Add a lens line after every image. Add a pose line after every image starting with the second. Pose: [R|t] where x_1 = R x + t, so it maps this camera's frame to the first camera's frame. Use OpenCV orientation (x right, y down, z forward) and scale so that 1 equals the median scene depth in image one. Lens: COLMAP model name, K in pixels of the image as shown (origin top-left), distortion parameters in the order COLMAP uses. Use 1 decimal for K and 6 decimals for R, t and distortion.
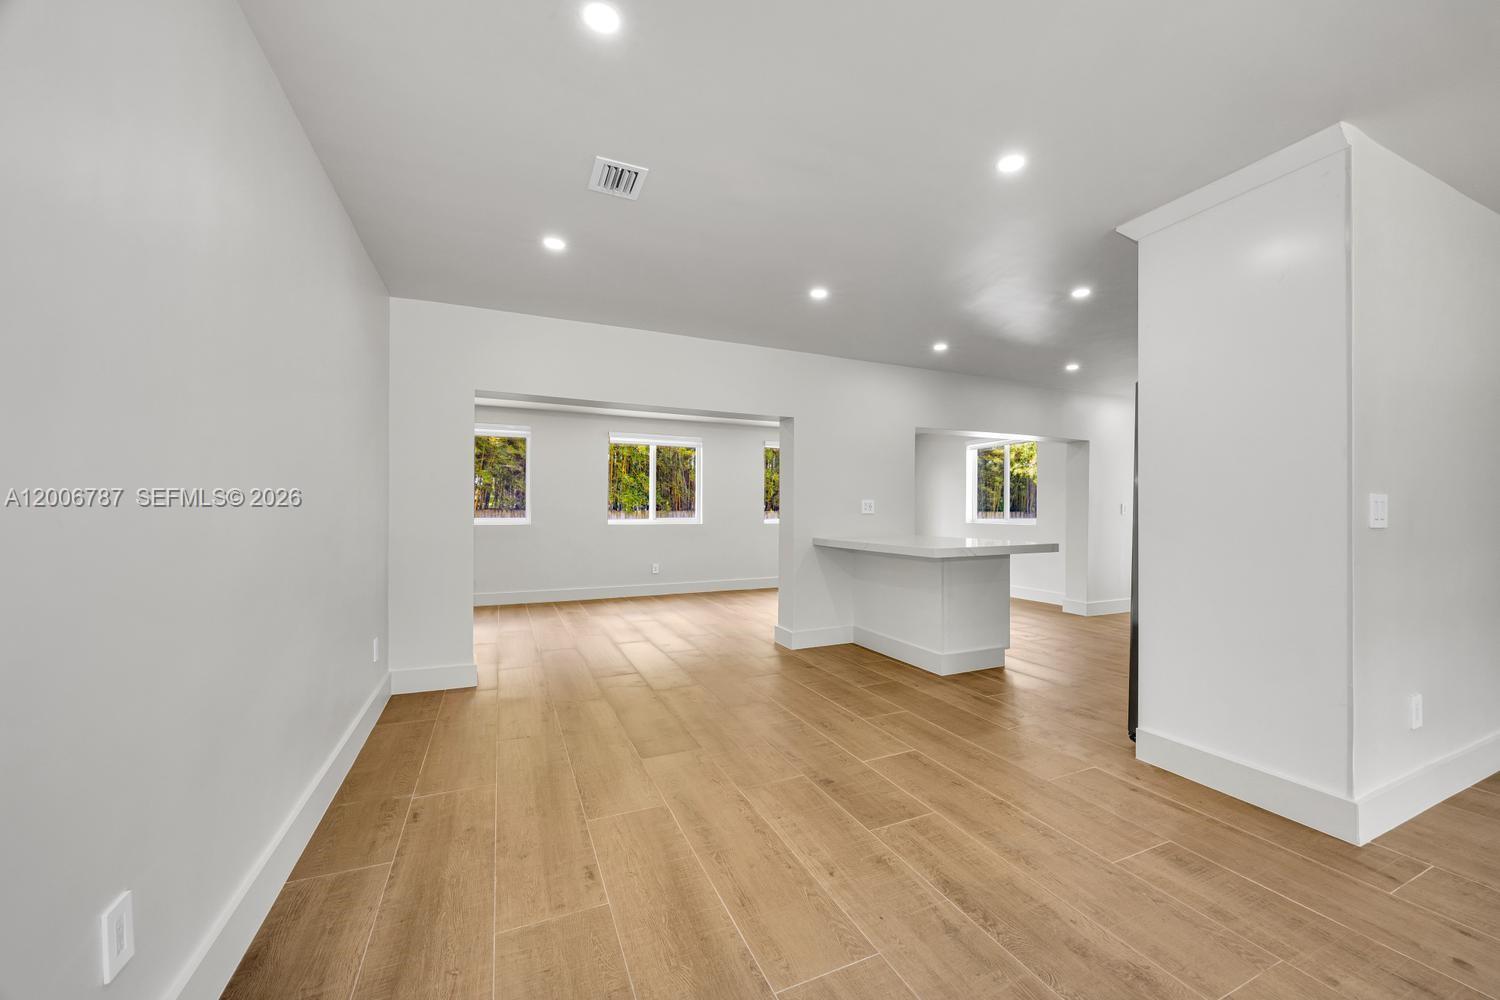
lens RADIAL K [[572.7, 0, 779.5], [0, 572.7, 504.5], [0, 0, 1]] dist [-0.001056, 0.000057]
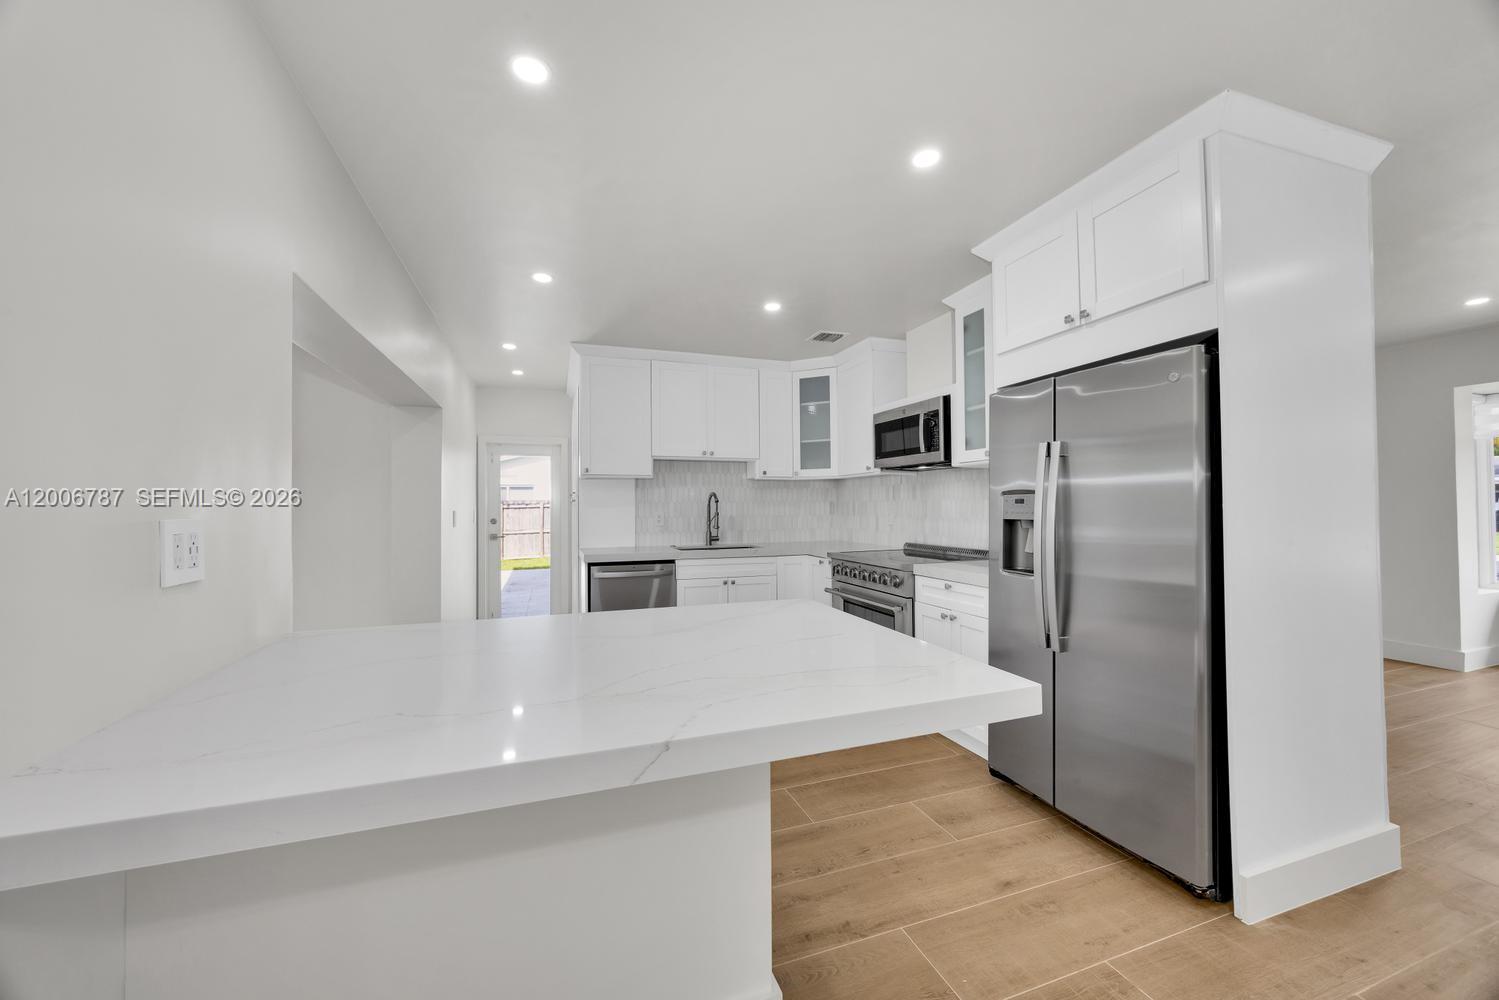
lens RADIAL K [[573.3, 0, 752.1], [0, 573.3, 498.6], [0, 0, 1]] dist [-0.001701, -0.000105]
pose [[0.113371, 0.008974, 0.993512, -0.051539], [-0.004938, 0.999952, -0.008468, -0.020839], [-0.993540, -0.003946, 0.113410, 0.981392]]
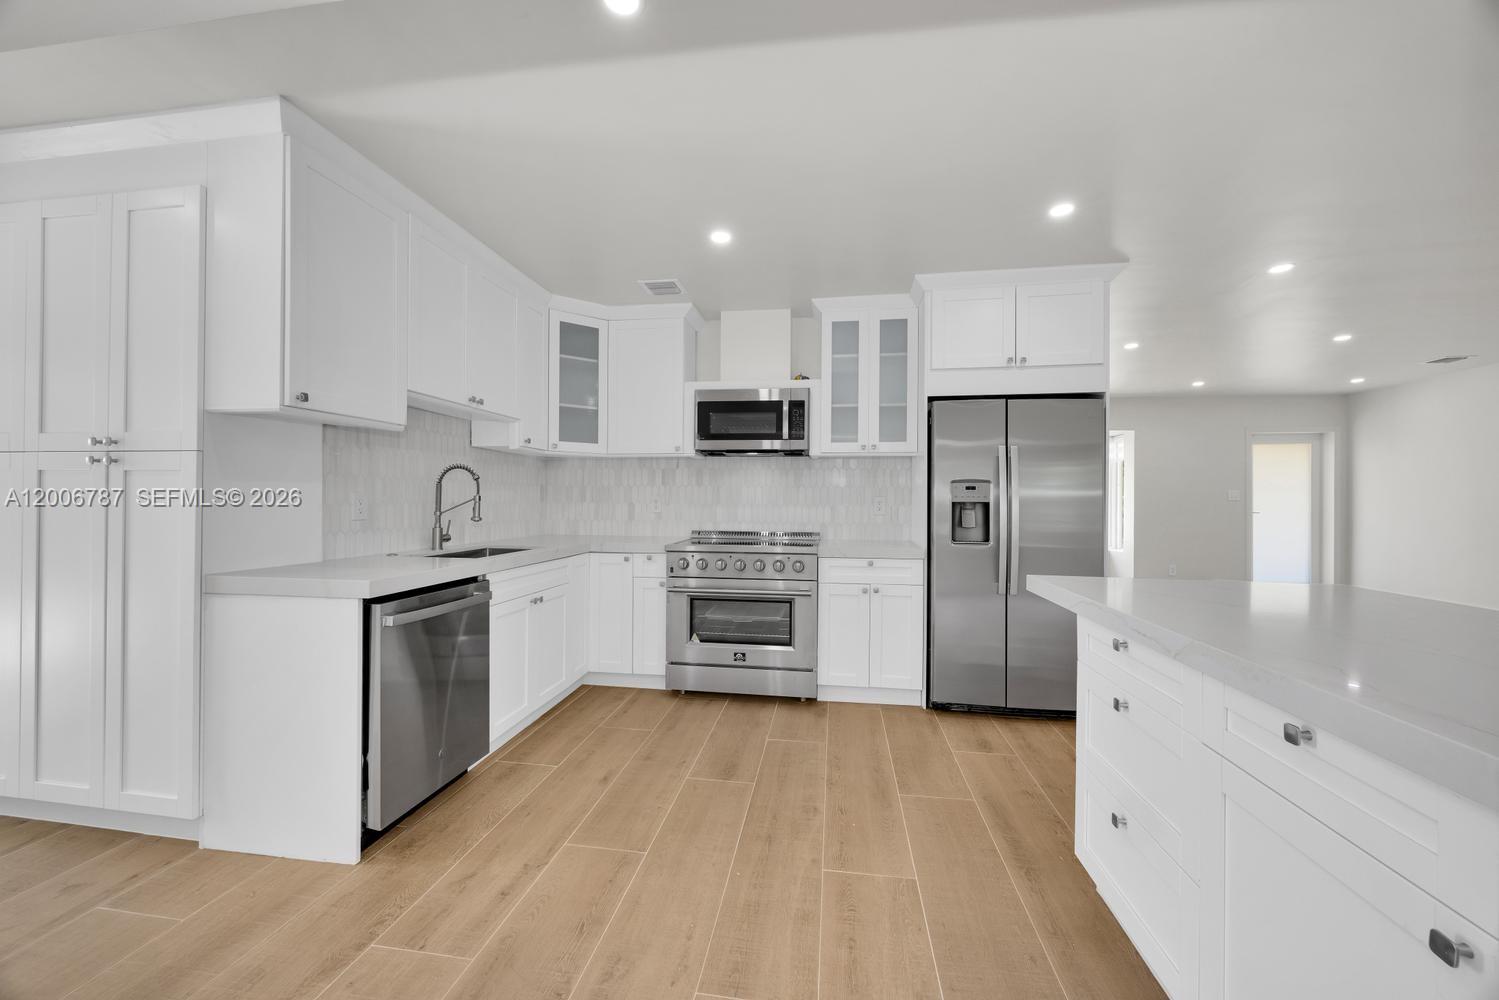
lens RADIAL K [[573.3, 0, 752.1], [0, 573.3, 498.6], [0, 0, 1]] dist [-0.001701, -0.000105]
pose [[-0.825349, -0.007780, 0.564569, 0.392047], [-0.015747, 0.999833, -0.009242, 0.002135], [-0.564403, -0.016518, -0.825334, 1.600427]]
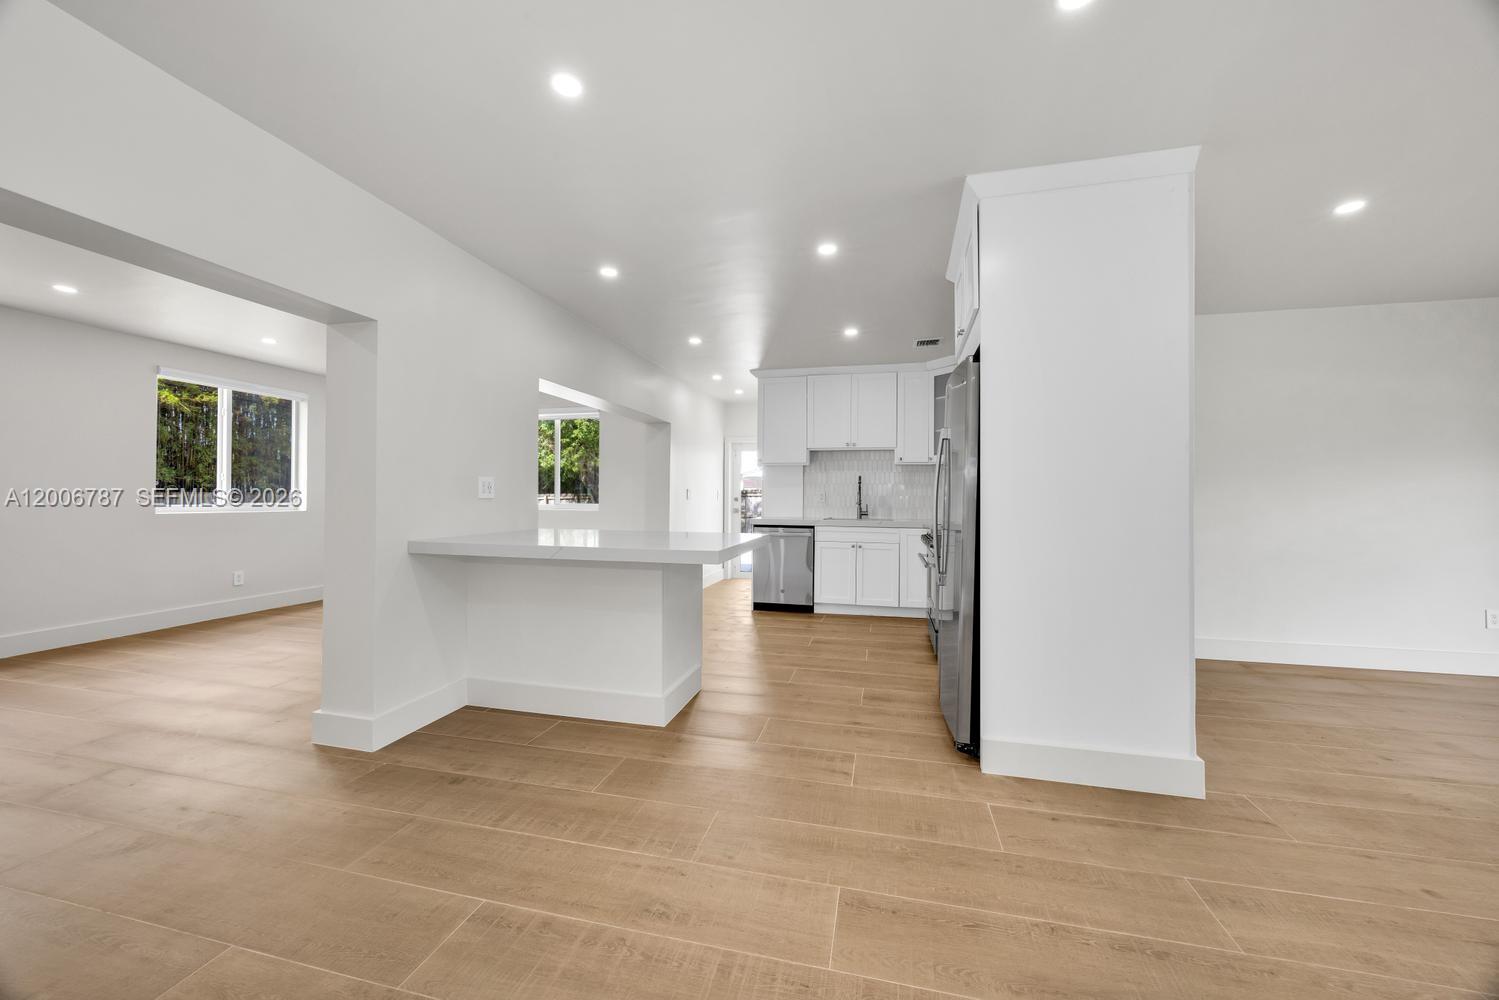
lens RADIAL K [[573.3, 0, 752.1], [0, 573.3, 498.6], [0, 0, 1]] dist [-0.001701, -0.000105]
pose [[0.637658, 0.003919, 0.770310, -0.196563], [-0.016496, 0.999827, 0.008569, 0.007366], [-0.770143, -0.018171, 0.637612, 0.462788]]
